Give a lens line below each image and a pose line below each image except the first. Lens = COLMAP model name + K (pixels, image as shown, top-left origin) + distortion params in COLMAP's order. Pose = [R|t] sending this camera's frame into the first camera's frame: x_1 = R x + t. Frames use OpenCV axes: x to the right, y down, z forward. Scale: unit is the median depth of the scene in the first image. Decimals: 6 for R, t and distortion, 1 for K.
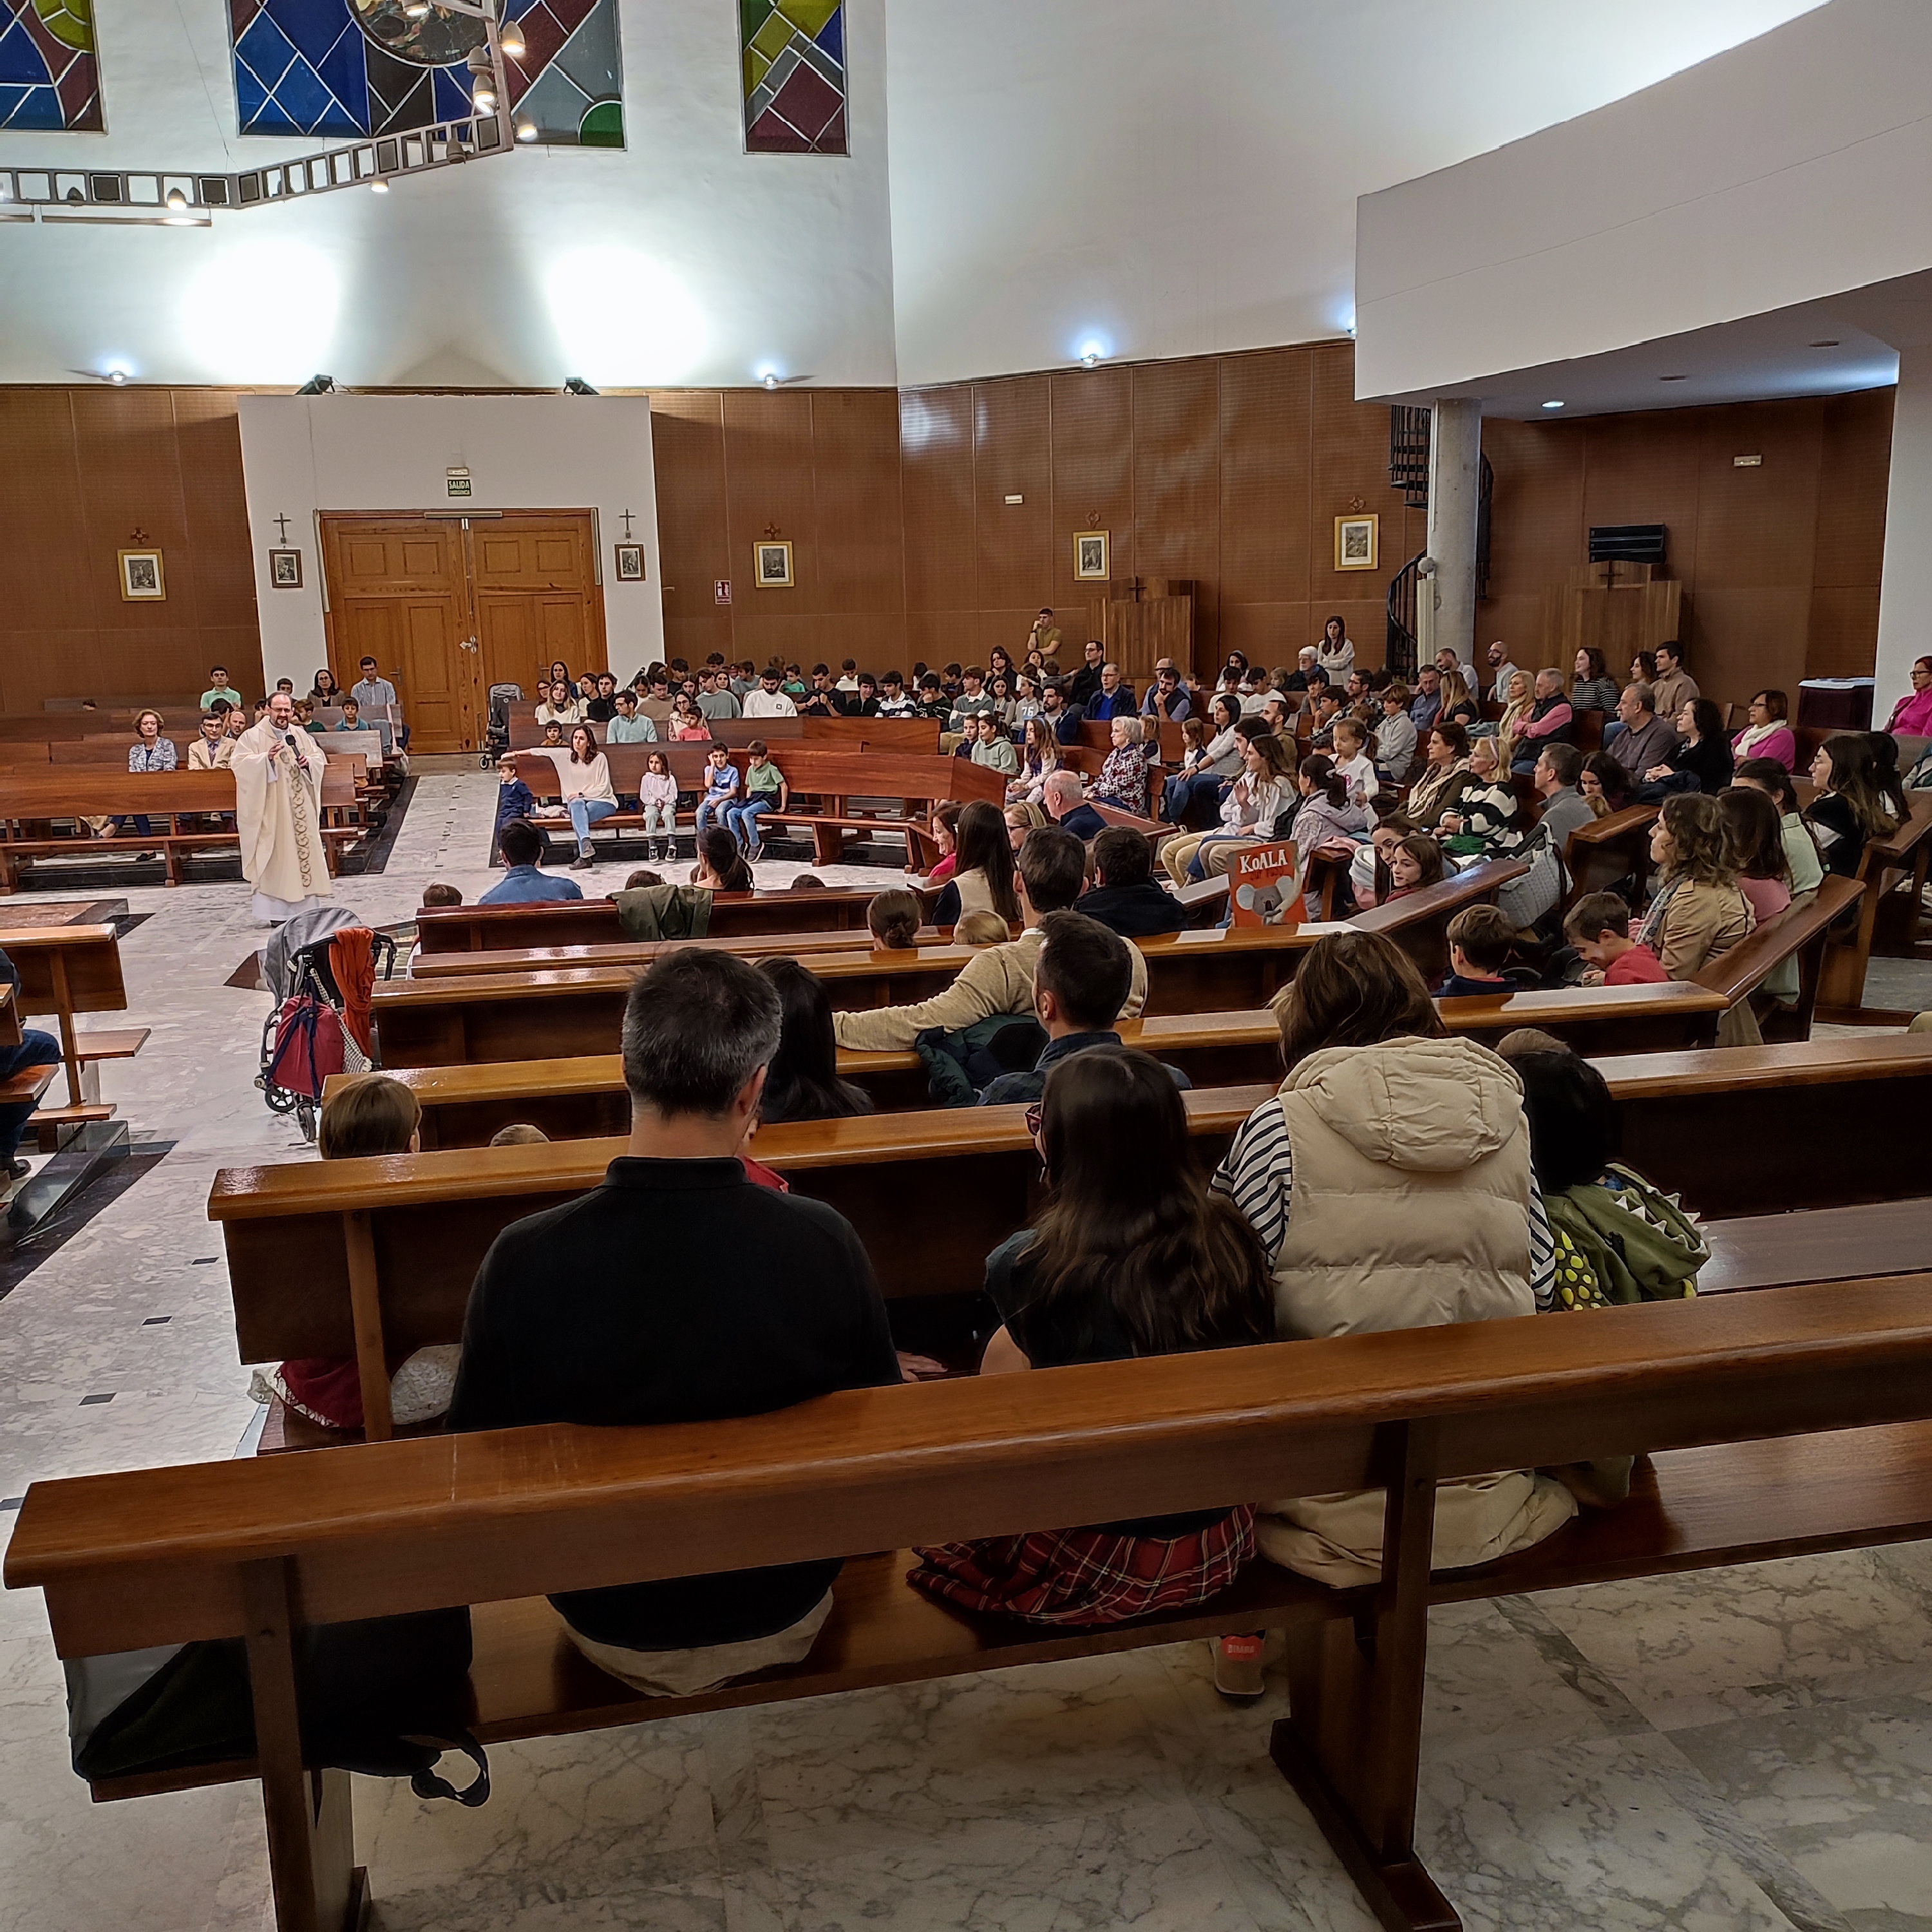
lens RADIAL K [[1835.9, 0, 957.1], [0, 1835.9, 973.9], [0, 0, 1]] dist [0.009653, -0.003781]
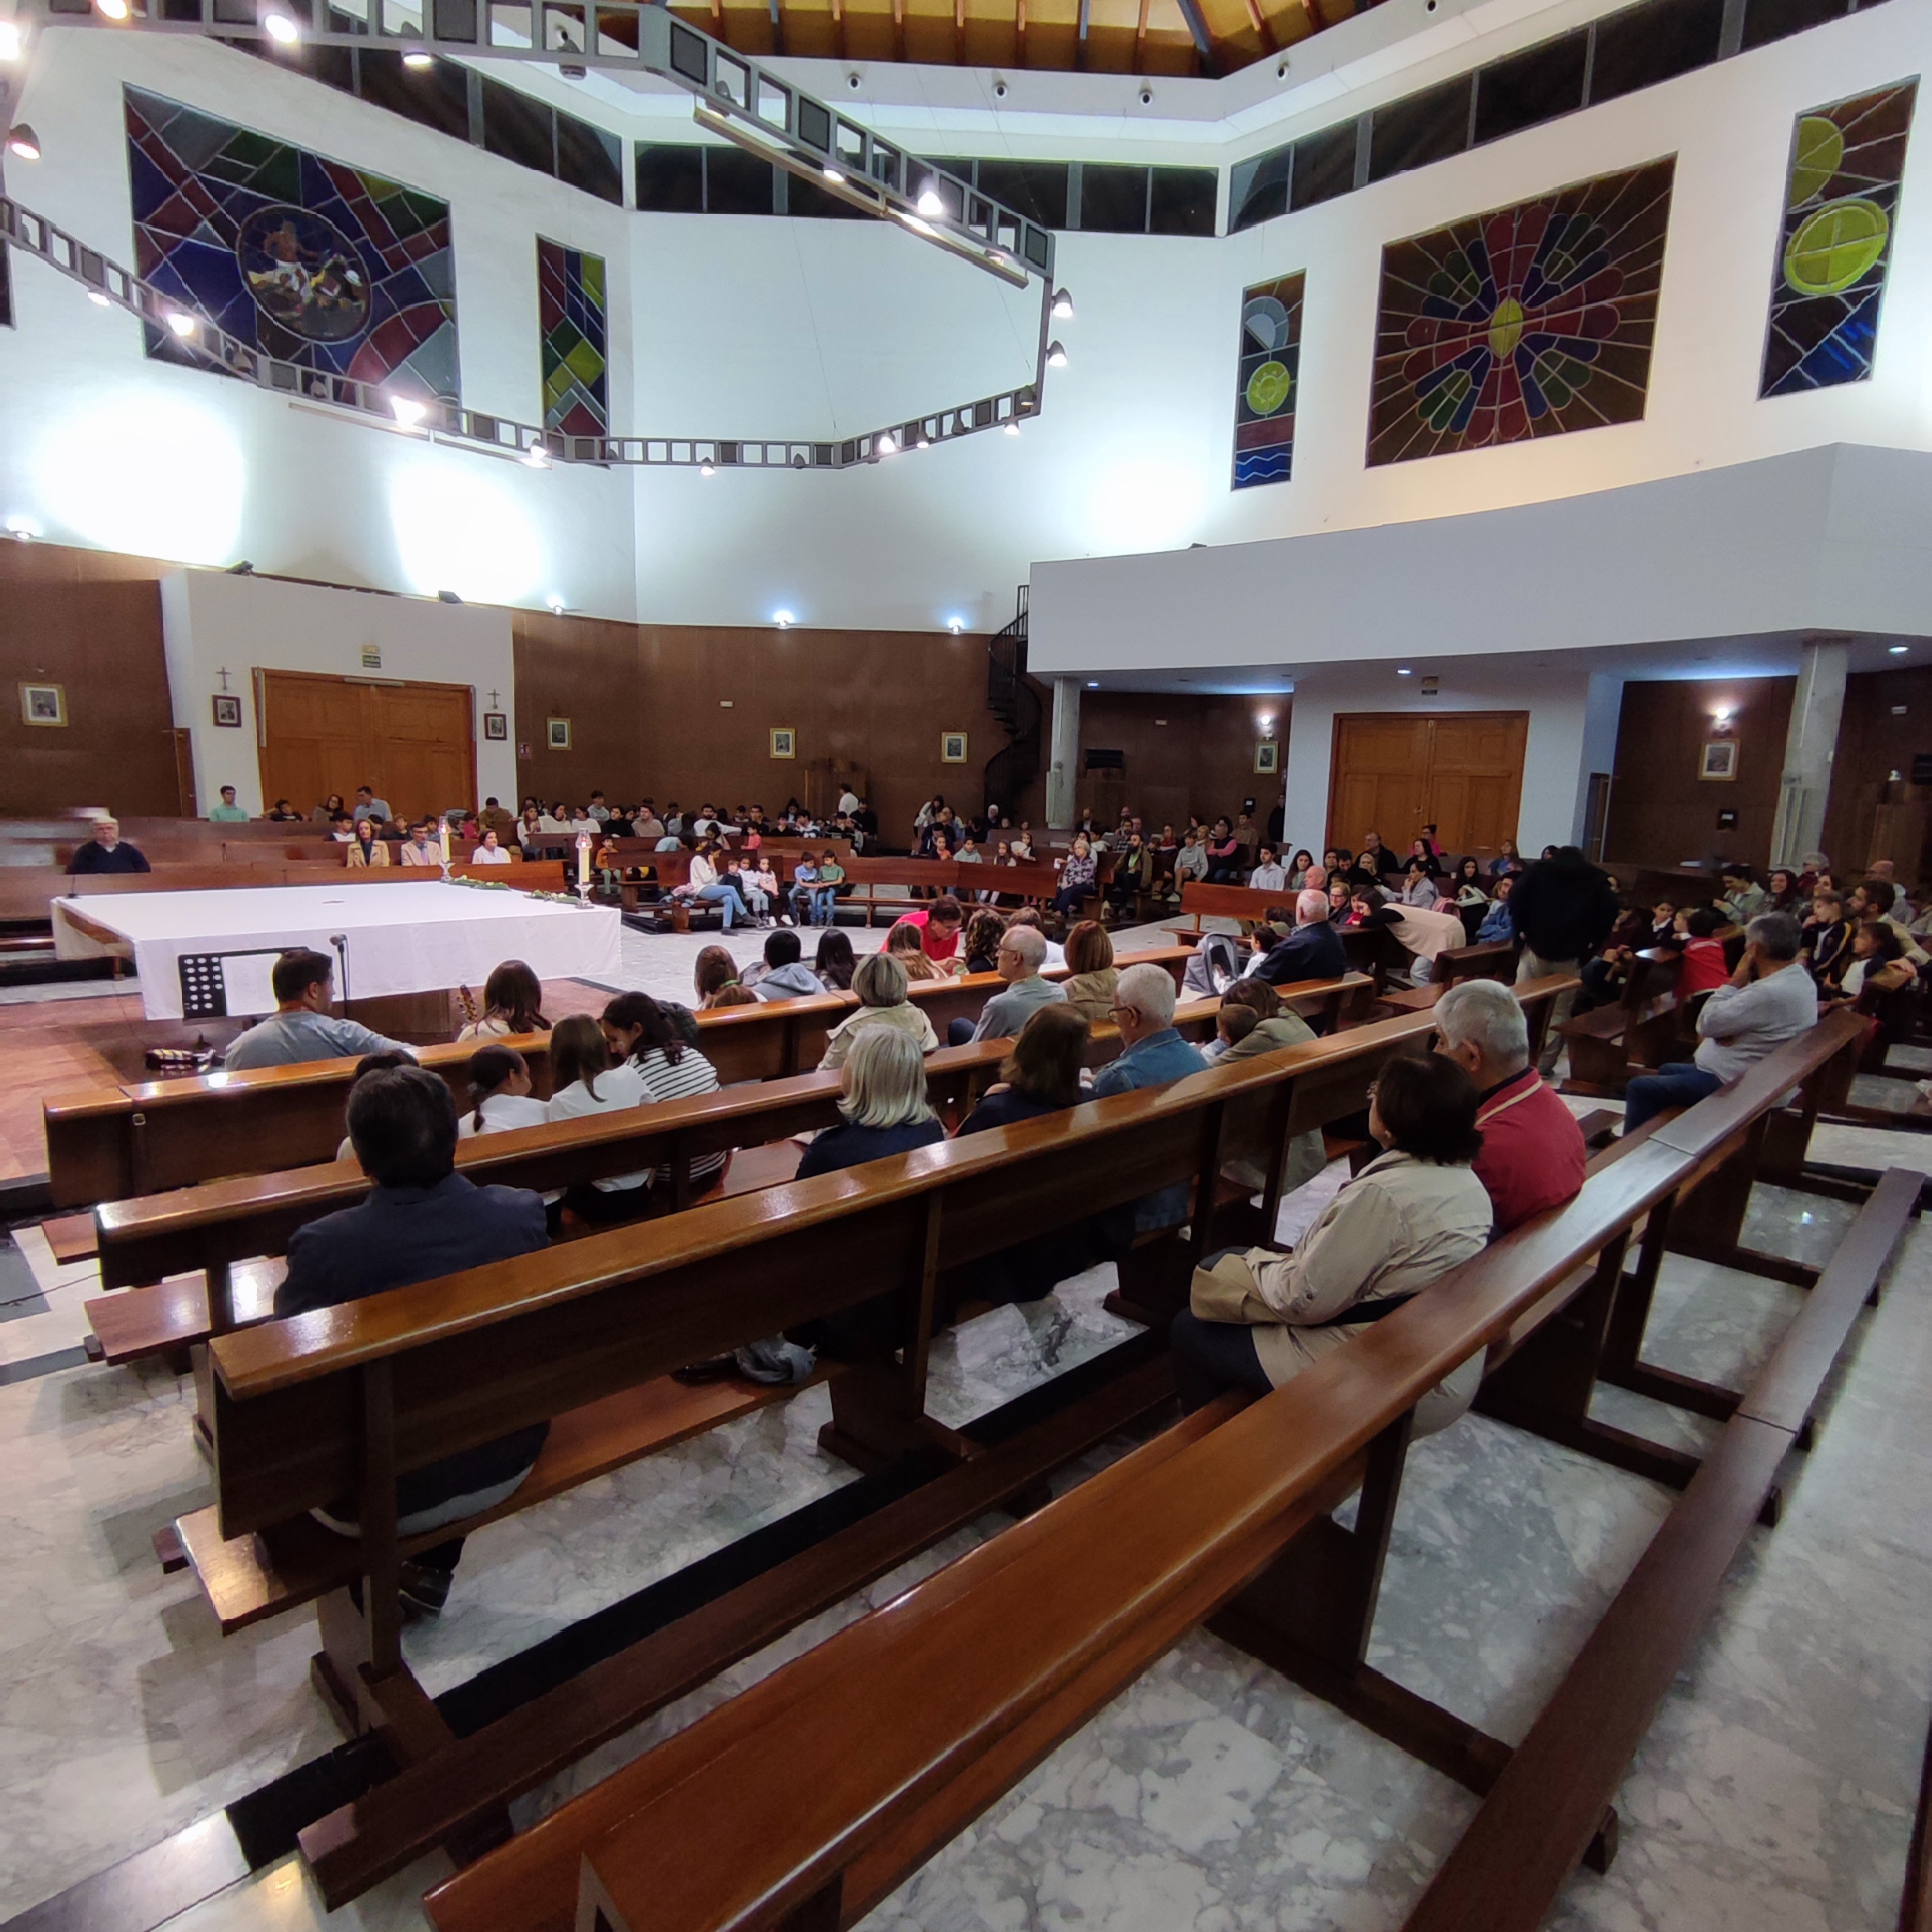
lens RADIAL K [[1141.9, 0, 995.2], [0, 1141.9, 996.5], [0, 0, 1]] dist [-0.067298, 0.047721]
pose [[0.826431, -0.050254, 0.560790, -0.365900], [0.056745, 0.998372, 0.005842, -0.000576], [-0.560171, 0.026994, 0.827937, 0.079761]]
